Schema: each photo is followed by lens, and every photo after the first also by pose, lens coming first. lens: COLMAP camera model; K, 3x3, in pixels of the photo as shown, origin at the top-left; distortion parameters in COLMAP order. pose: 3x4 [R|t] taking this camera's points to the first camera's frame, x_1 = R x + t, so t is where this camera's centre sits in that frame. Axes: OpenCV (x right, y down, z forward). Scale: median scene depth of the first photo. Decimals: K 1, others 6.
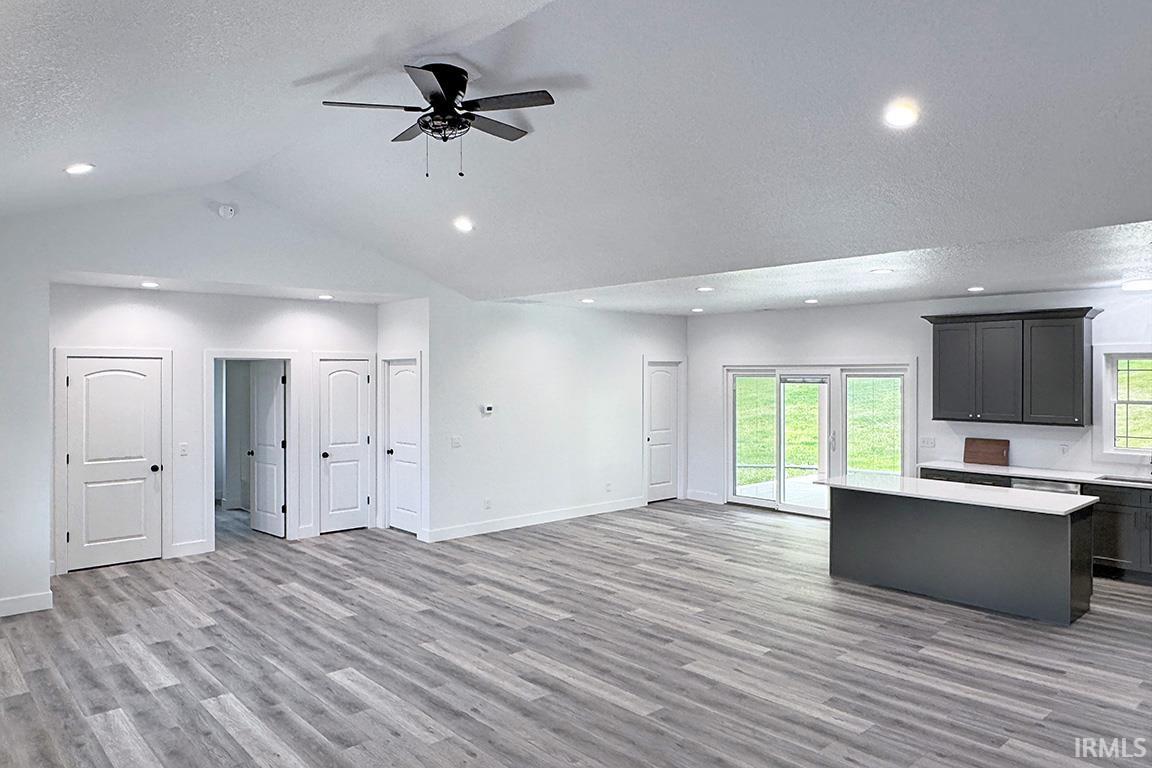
lens RADIAL K [[777.0, 0, 585.5], [0, 777.0, 385.7], [0, 0, 1]] dist [-0.009818, 0.001191]
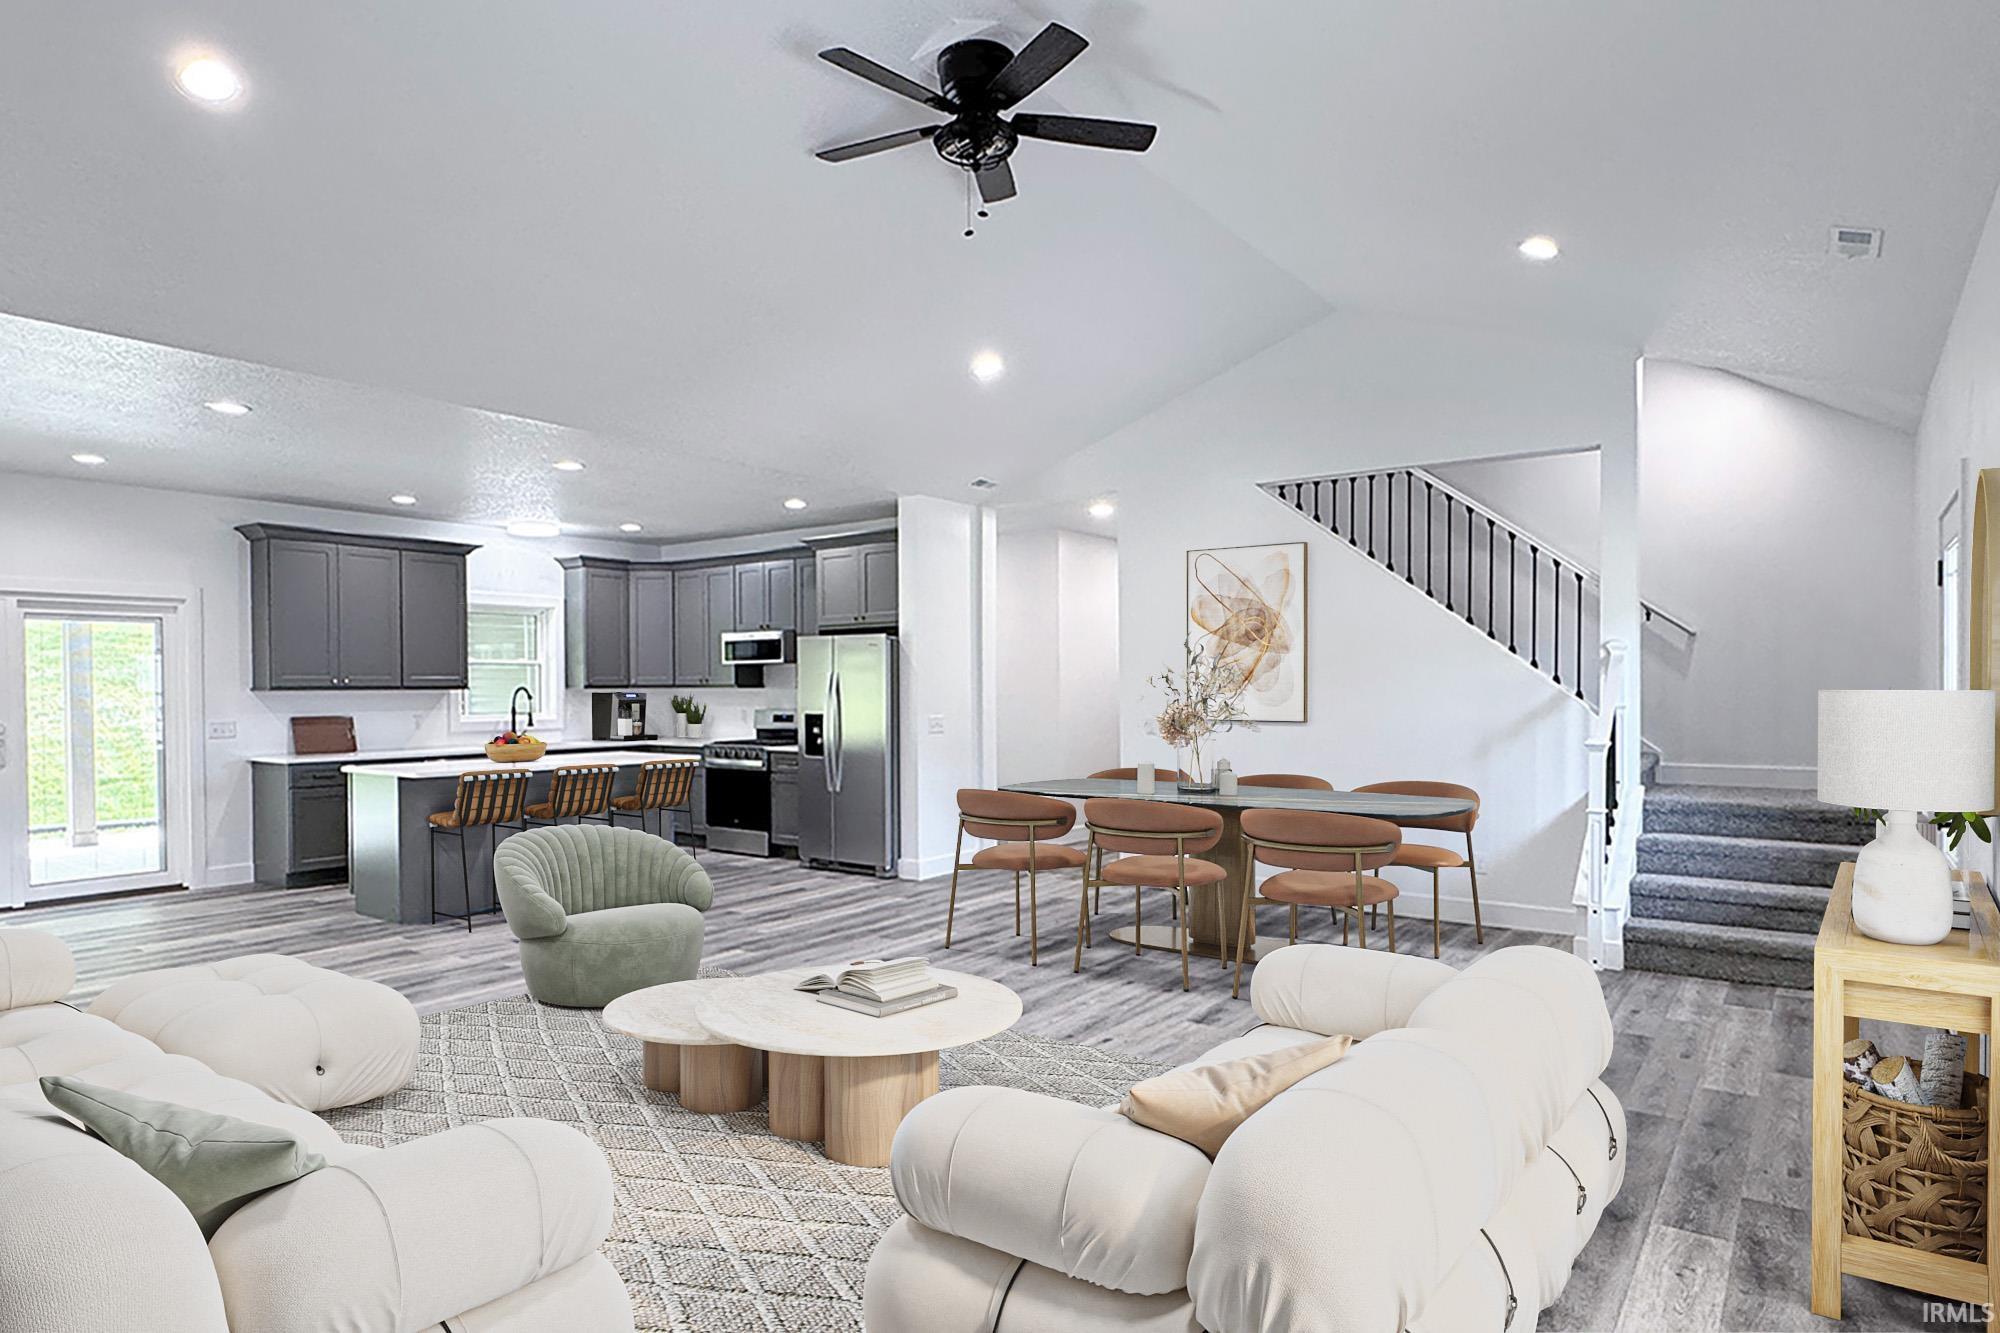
lens RADIAL K [[1150.1, 0, 964.3], [0, 1150.1, 693.7], [0, 0, 1]] dist [0.021320, -0.006426]
pose [[-0.172099, -0.007002, 0.985055, -0.807663], [0.022736, 0.999680, 0.011078, 0.069315], [-0.984817, 0.024302, -0.171885, 0.846922]]
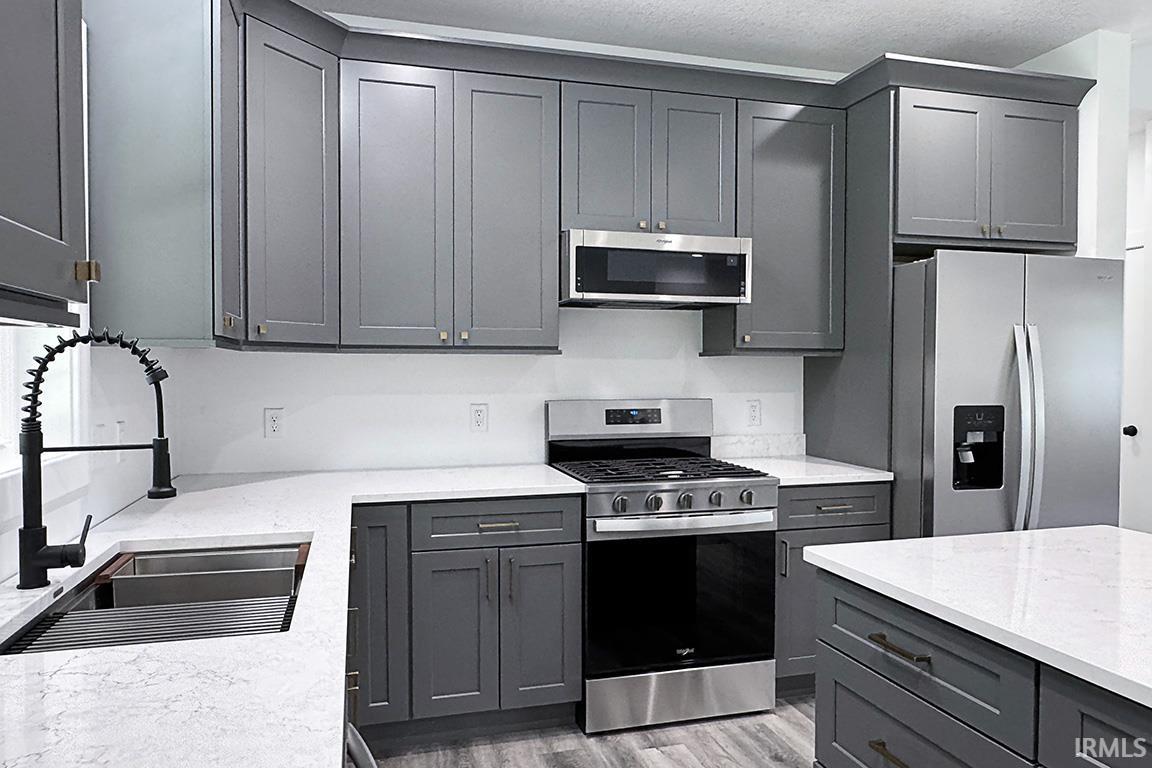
lens RADIAL K [[759.2, 0, 567.4], [0, 759.2, 385.9], [0, 0, 1]] dist [0.004180, 0.000531]
pose [[-0.894180, -0.016602, 0.447399, 0.621702], [0.001530, 0.999193, 0.040136, 0.072869], [-0.447704, 0.036574, -0.893433, 1.316823]]
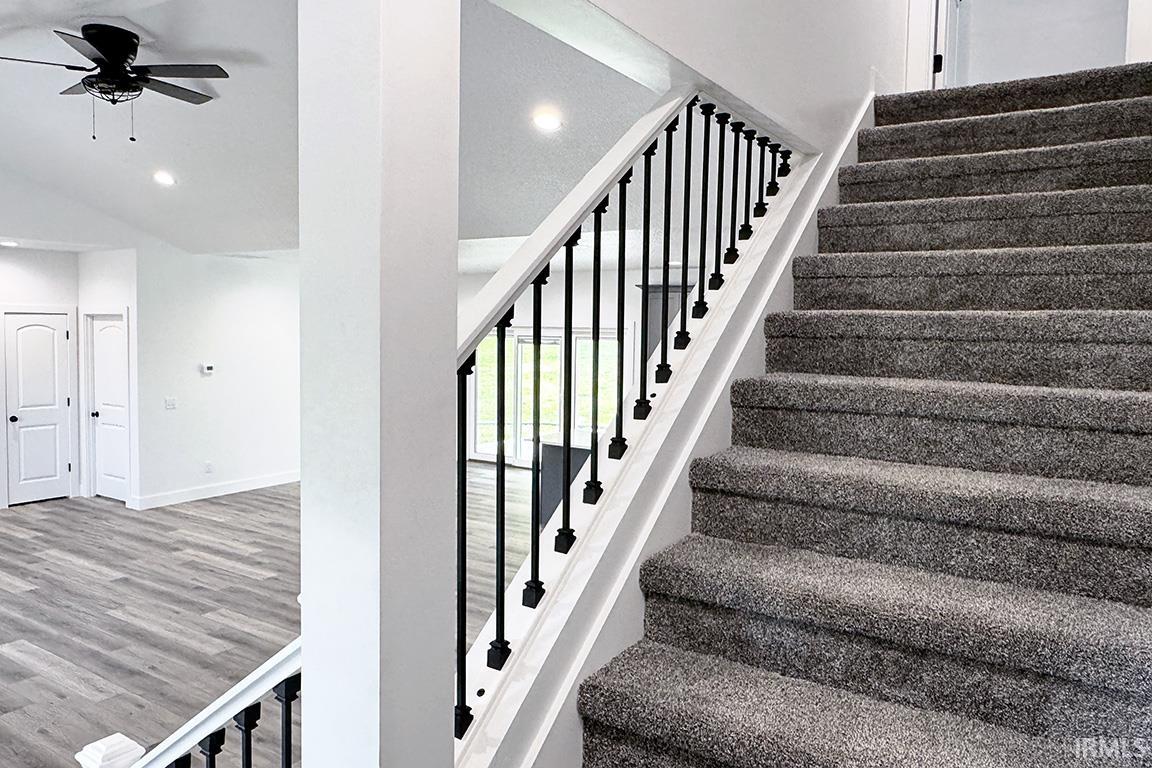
lens RADIAL K [[805.1, 0, 574.4], [0, 805.1, 378.5], [0, 0, 1]] dist [-0.006589, 0.004081]
pose [[0.965982, 0.001027, 0.258606, 0.089313], [-0.013350, 0.998857, 0.045900, -0.015560], [-0.258263, -0.047791, 0.964892, -0.113417]]
